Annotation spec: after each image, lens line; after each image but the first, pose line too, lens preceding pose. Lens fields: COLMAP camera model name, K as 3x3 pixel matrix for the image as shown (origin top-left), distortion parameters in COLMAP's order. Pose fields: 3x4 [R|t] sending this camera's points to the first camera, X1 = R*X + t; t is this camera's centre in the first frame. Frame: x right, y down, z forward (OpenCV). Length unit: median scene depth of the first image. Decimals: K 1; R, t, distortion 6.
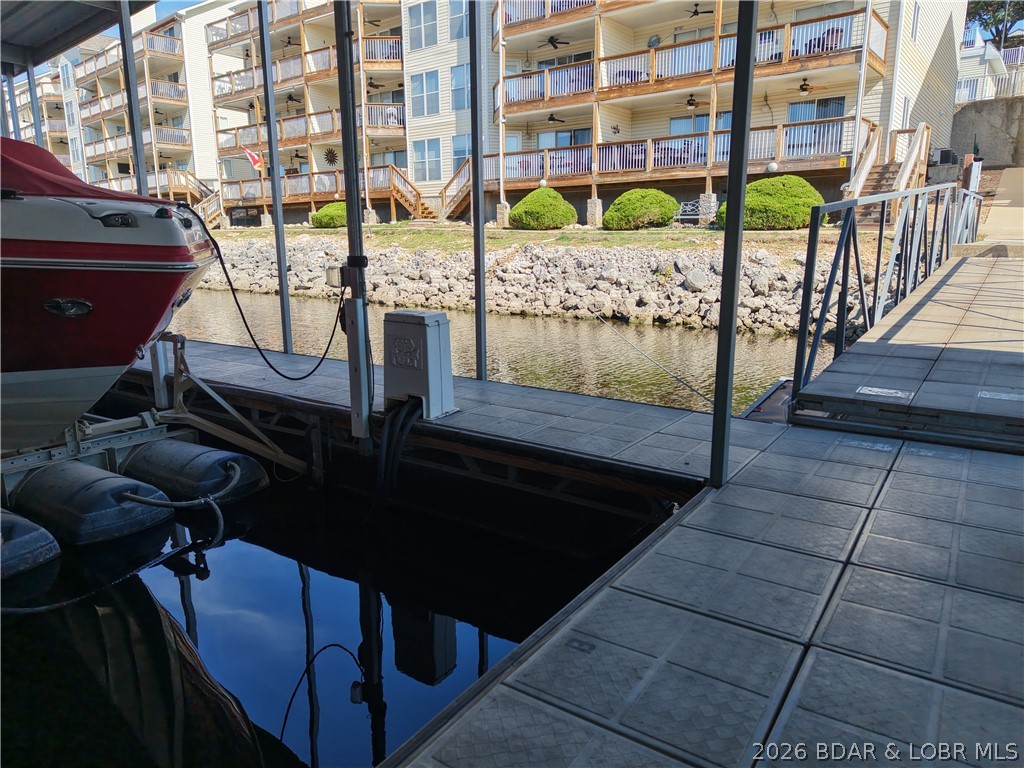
lens RADIAL K [[696.8, 0, 512.3], [0, 696.8, 379.2], [0, 0, 1]] dist [0.046697, -0.048277]
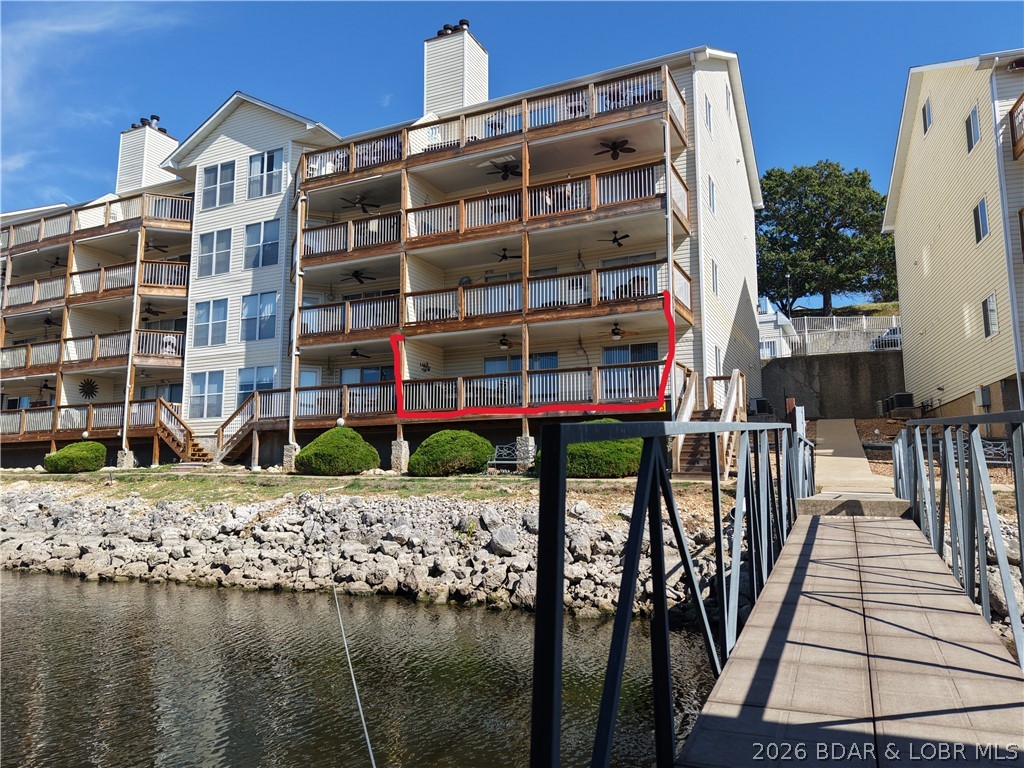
lens RADIAL K [[696.8, 0, 512.3], [0, 696.8, 379.2], [0, 0, 1]] dist [0.046697, -0.048277]
pose [[0.979728, 0.033877, 0.197445, 0.086146], [0.035491, 0.940655, -0.337503, -0.036332], [-0.197161, 0.337669, 0.920384, 0.167660]]
